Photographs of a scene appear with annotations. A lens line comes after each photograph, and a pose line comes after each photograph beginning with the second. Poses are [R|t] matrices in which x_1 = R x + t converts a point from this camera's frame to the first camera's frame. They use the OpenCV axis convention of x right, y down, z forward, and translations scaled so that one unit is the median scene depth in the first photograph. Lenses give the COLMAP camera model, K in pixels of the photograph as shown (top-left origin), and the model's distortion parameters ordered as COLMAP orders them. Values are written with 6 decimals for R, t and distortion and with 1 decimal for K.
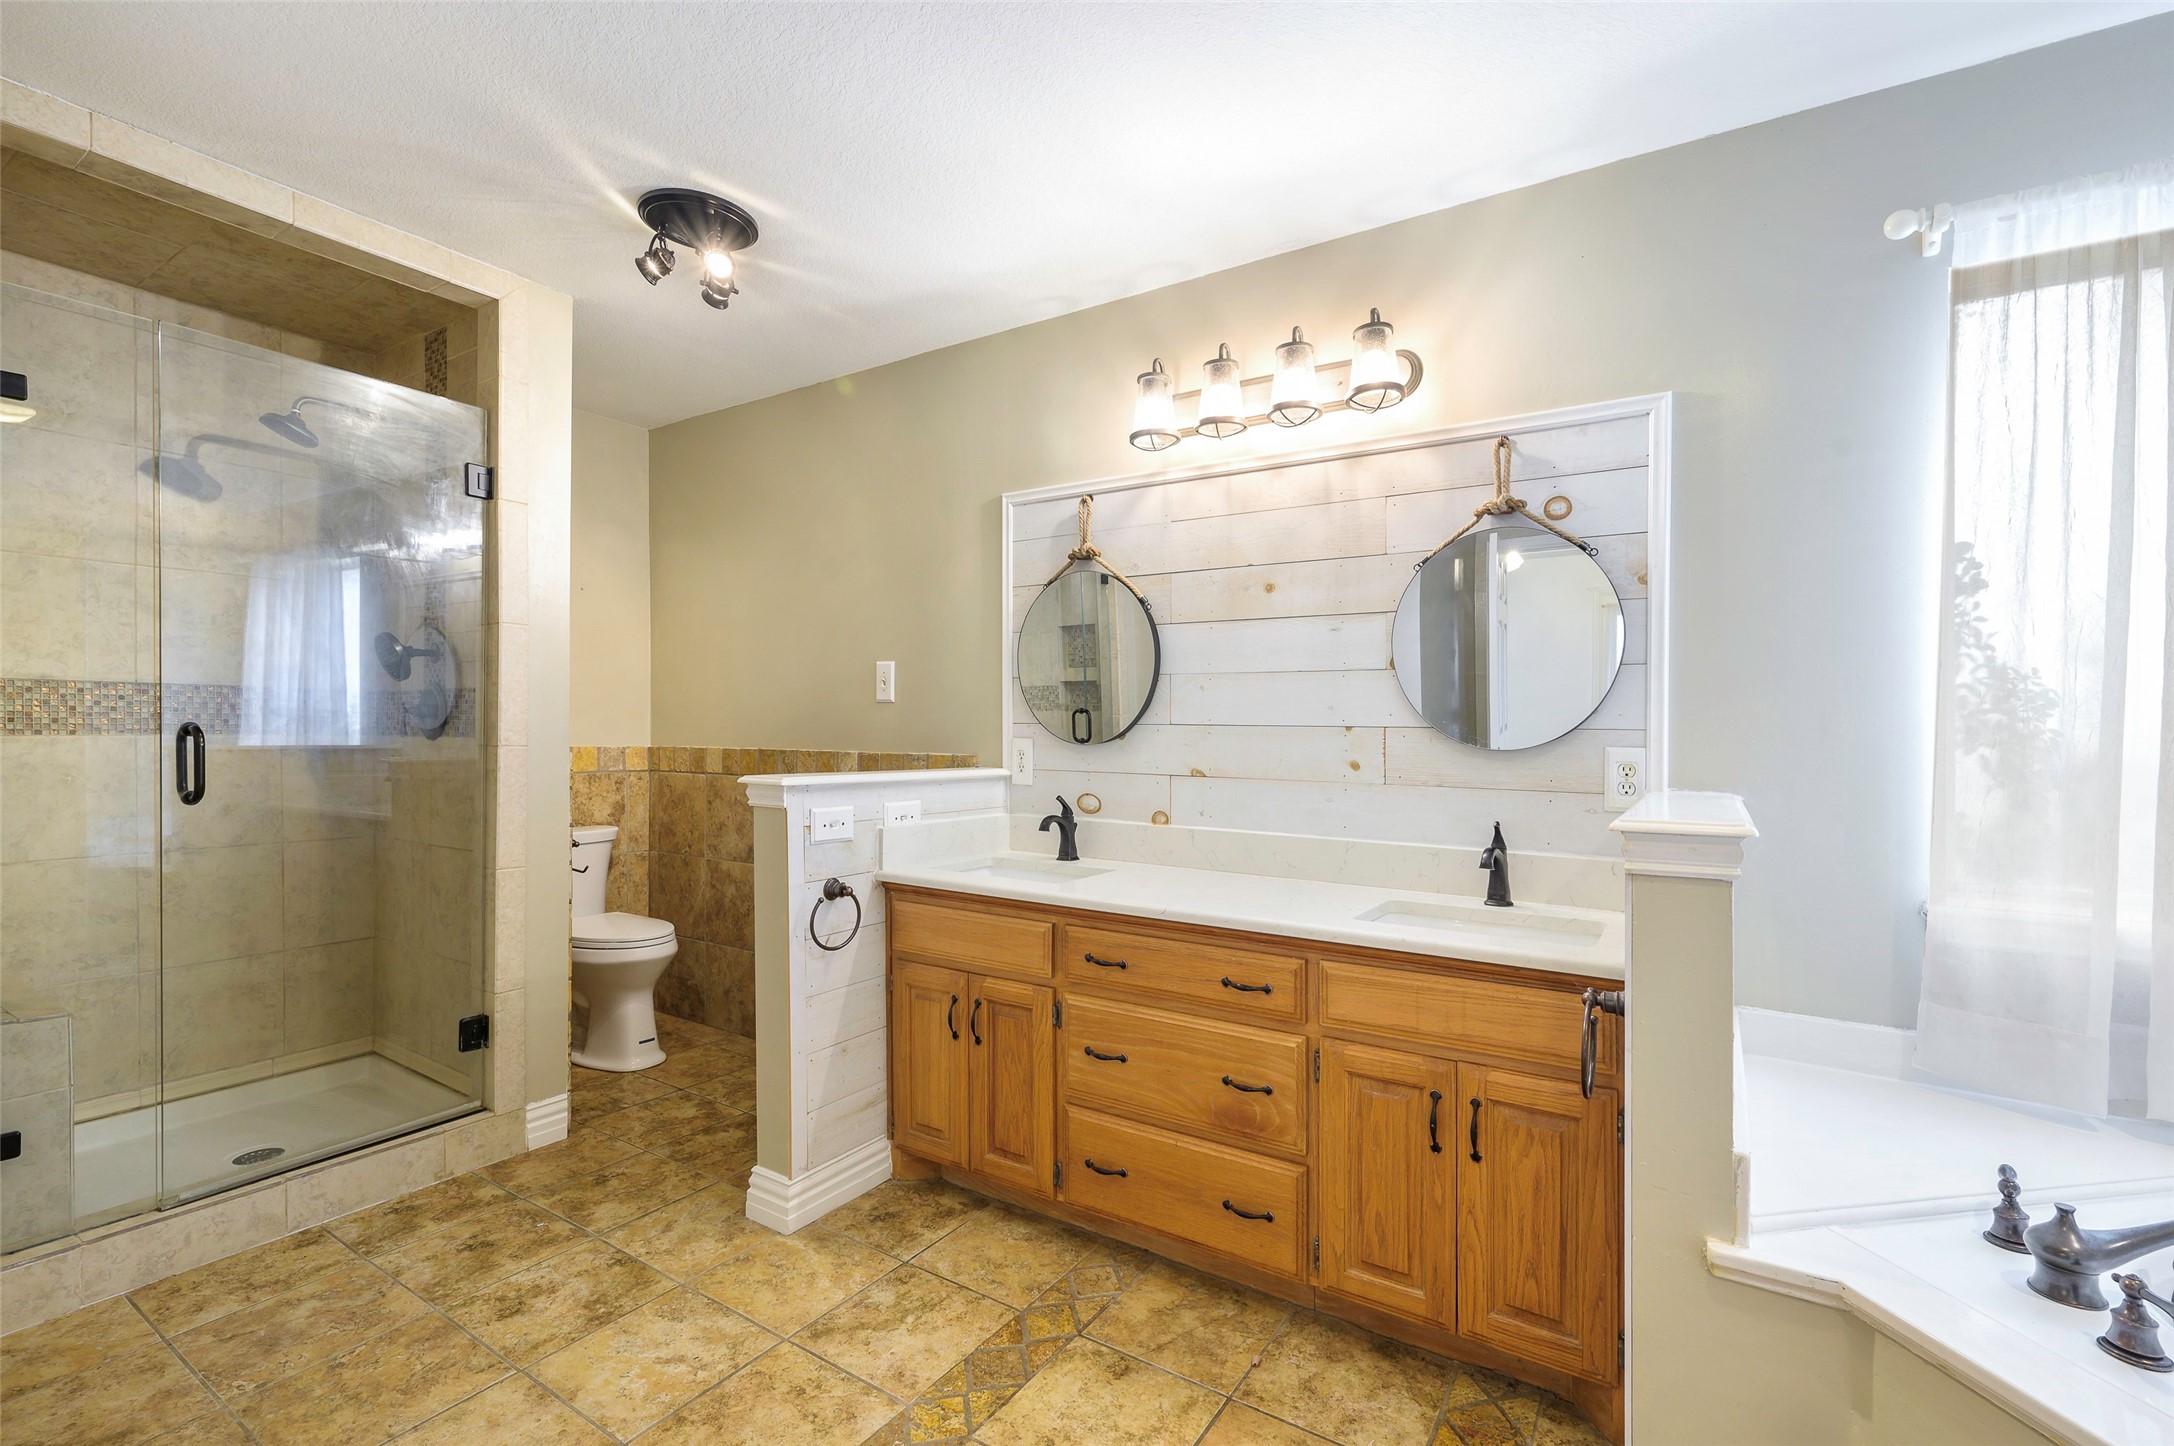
lens RADIAL K [[957.5, 0, 1088.3], [0, 957.5, 732.3], [0, 0, 1]] dist [0.004134, 0.000747]
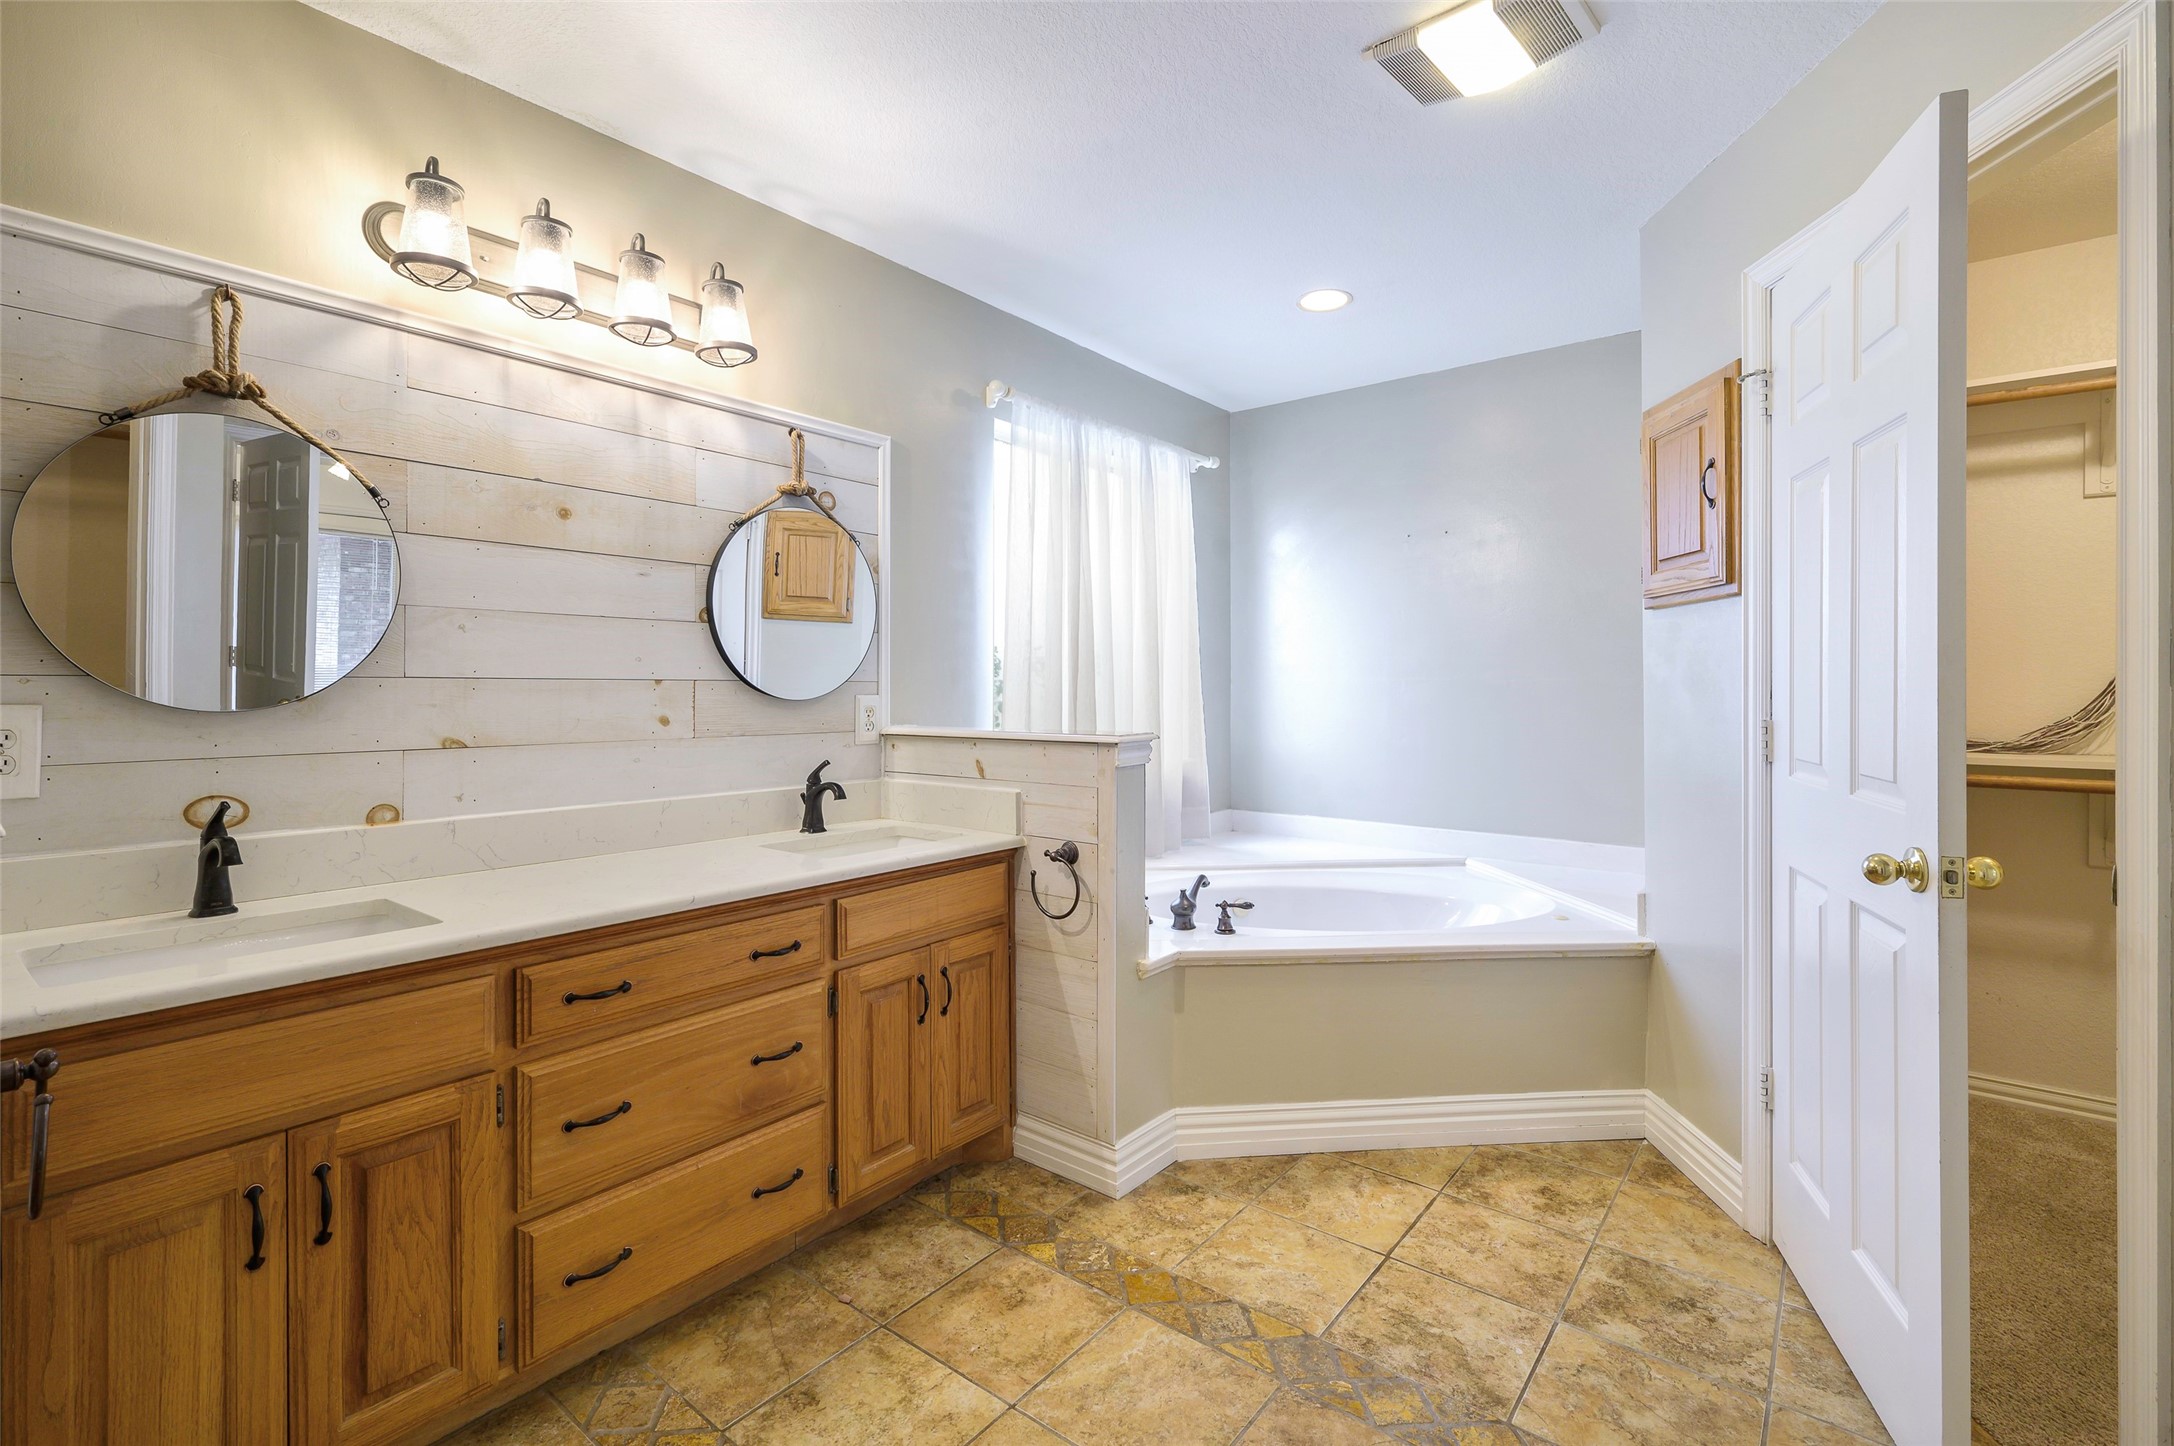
lens RADIAL K [[957.5, 0, 1122.6], [0, 957.5, 672.6], [0, 0, 1]] dist [0.004134, 0.000747]
pose [[0.082860, 0.002563, 0.996558, -0.718479], [0.001739, 0.999995, -0.002717, -0.011064], [-0.996560, 0.001958, 0.082855, 0.536442]]
